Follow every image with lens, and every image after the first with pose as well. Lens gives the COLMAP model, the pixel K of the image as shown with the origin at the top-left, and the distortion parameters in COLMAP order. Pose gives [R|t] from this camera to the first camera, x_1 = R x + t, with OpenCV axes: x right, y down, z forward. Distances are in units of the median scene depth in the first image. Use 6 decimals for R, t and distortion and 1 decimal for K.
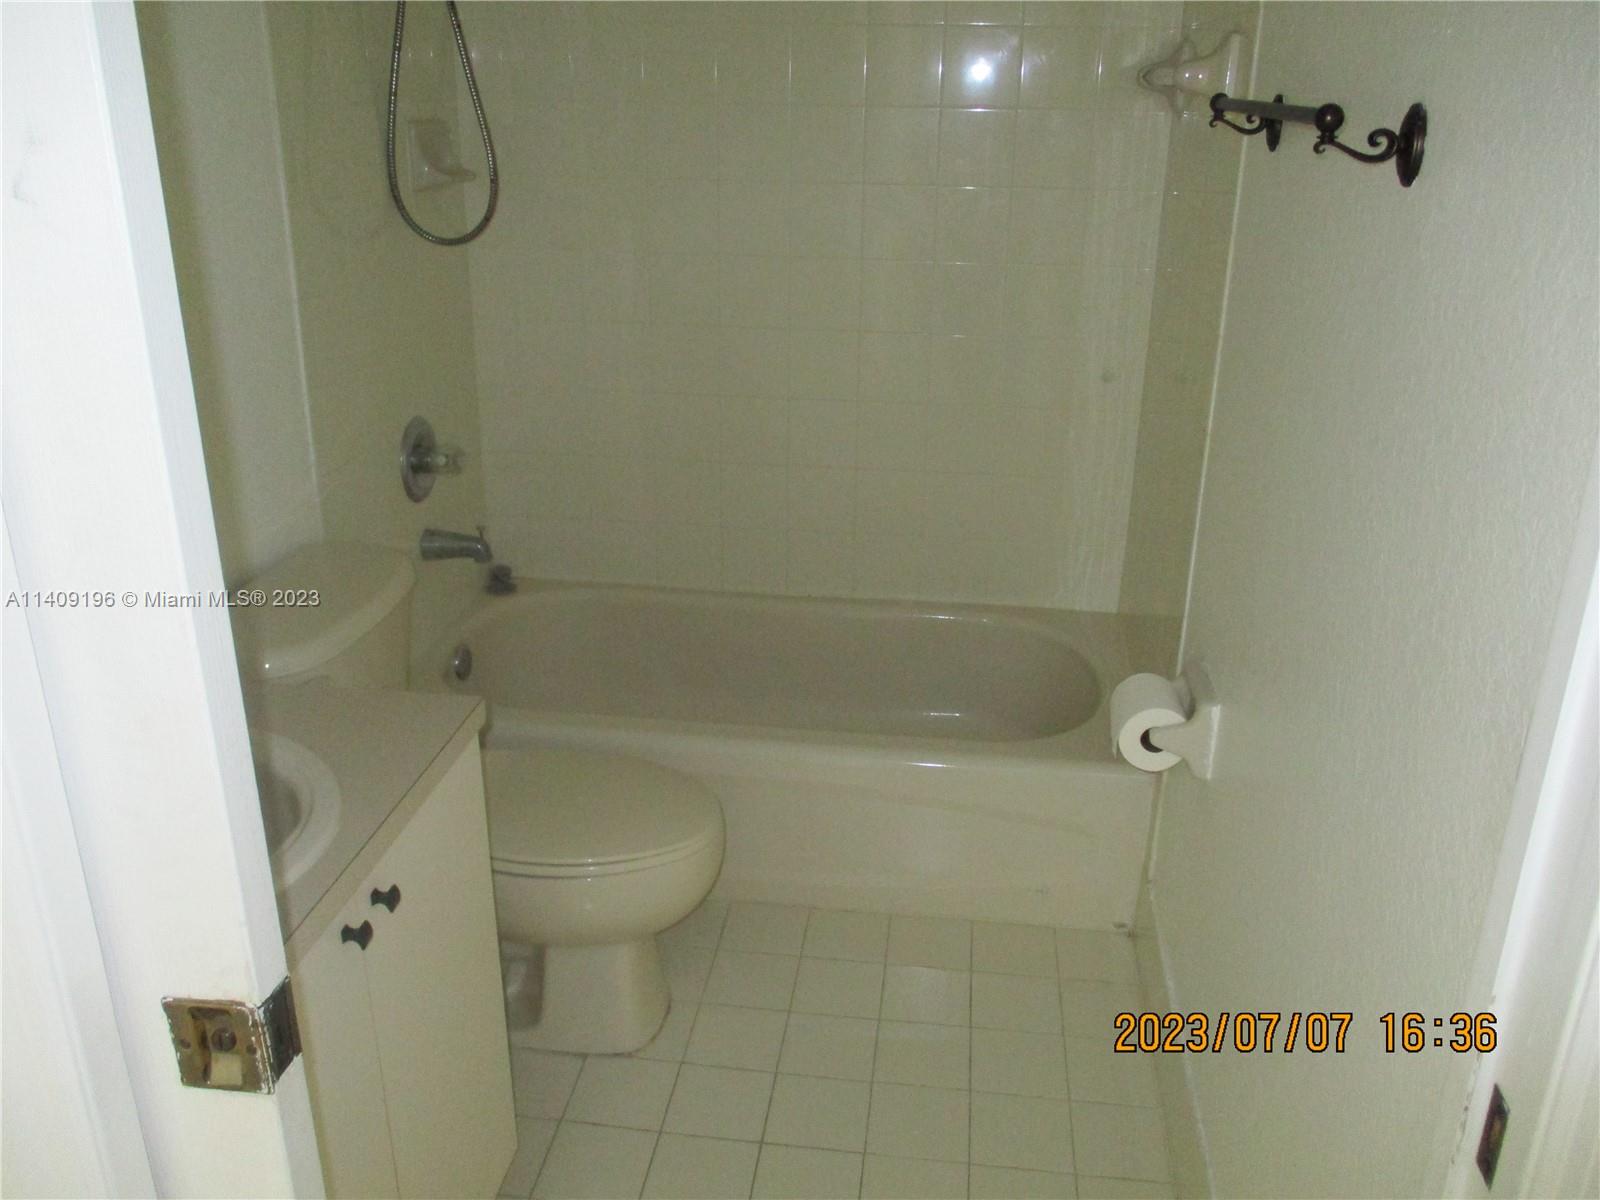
lens RADIAL K [[1333.8, 0, 797.7], [0, 1333.8, 603.6], [0, 0, 1]] dist [-0.033435, 0.017138]
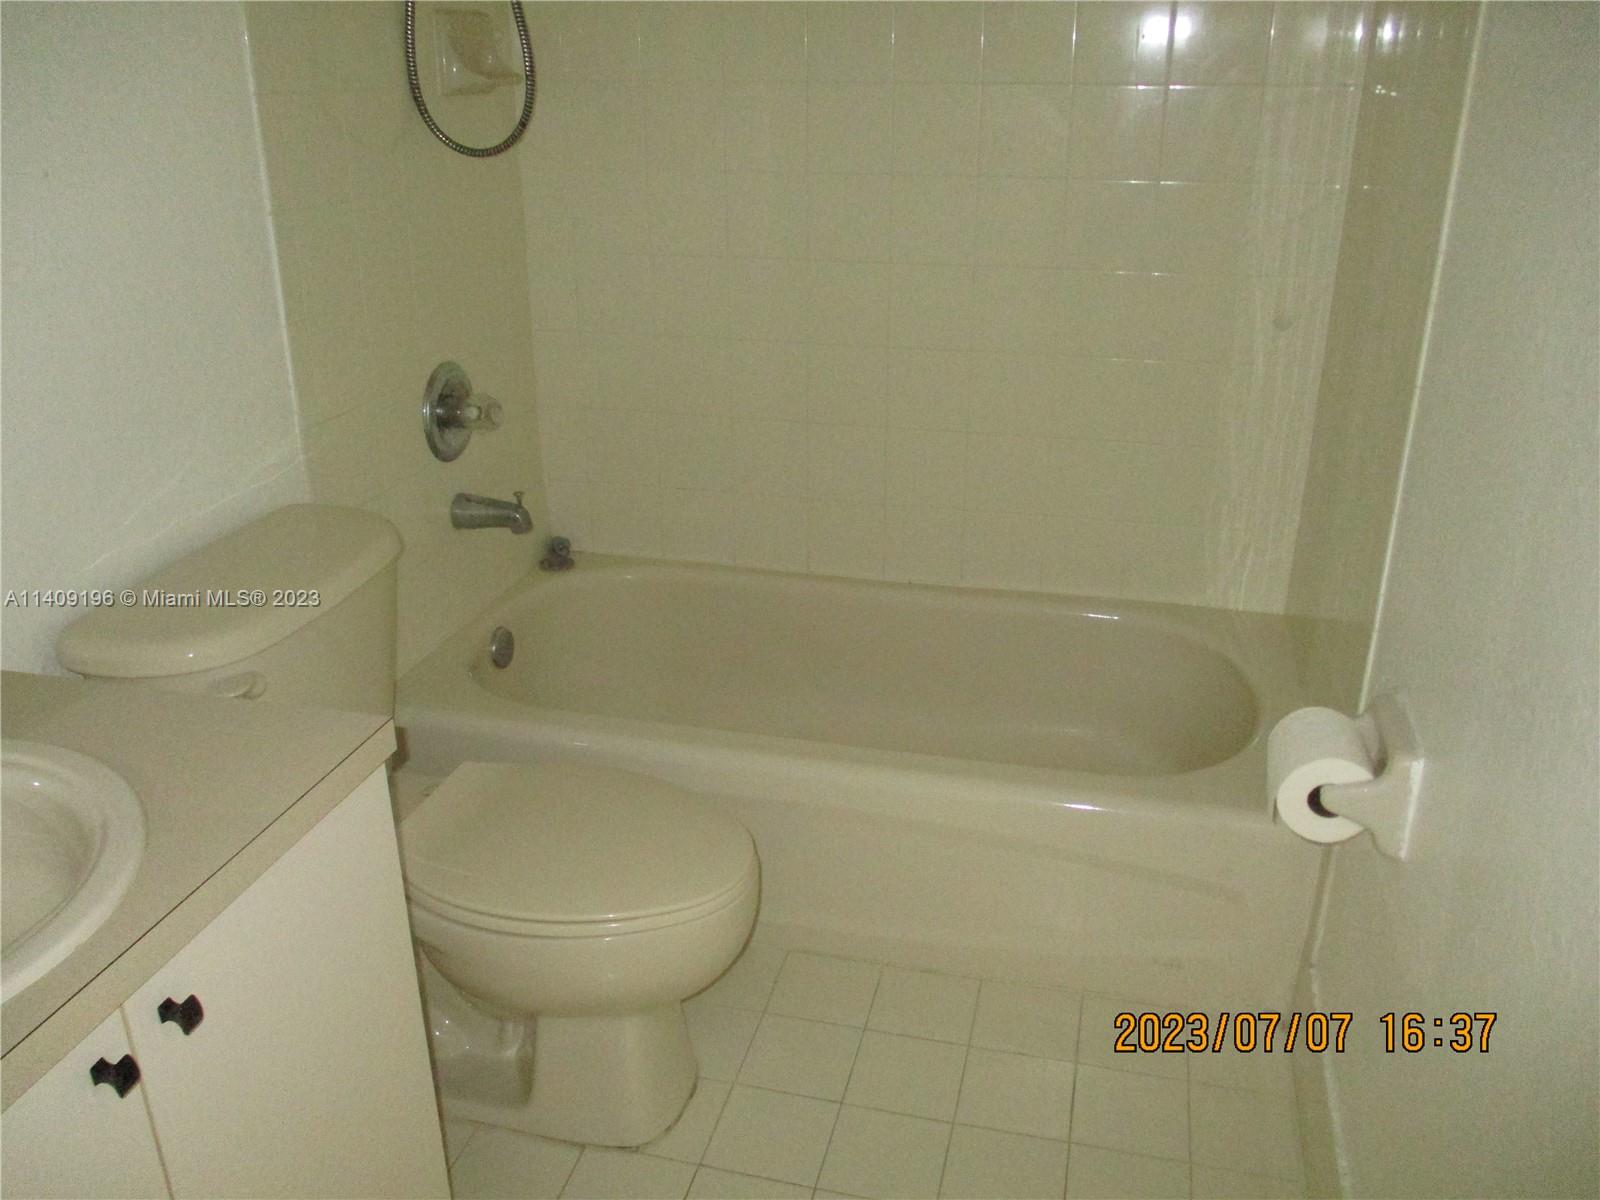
lens RADIAL K [[1333.8, 0, 797.7], [0, 1333.8, 603.6], [0, 0, 1]] dist [-0.033435, 0.017138]
pose [[0.992809, 0.031240, -0.115565, 0.045095], [-0.029115, 0.999375, 0.020032, -0.009067], [0.116119, -0.016523, 0.993098, 0.183347]]
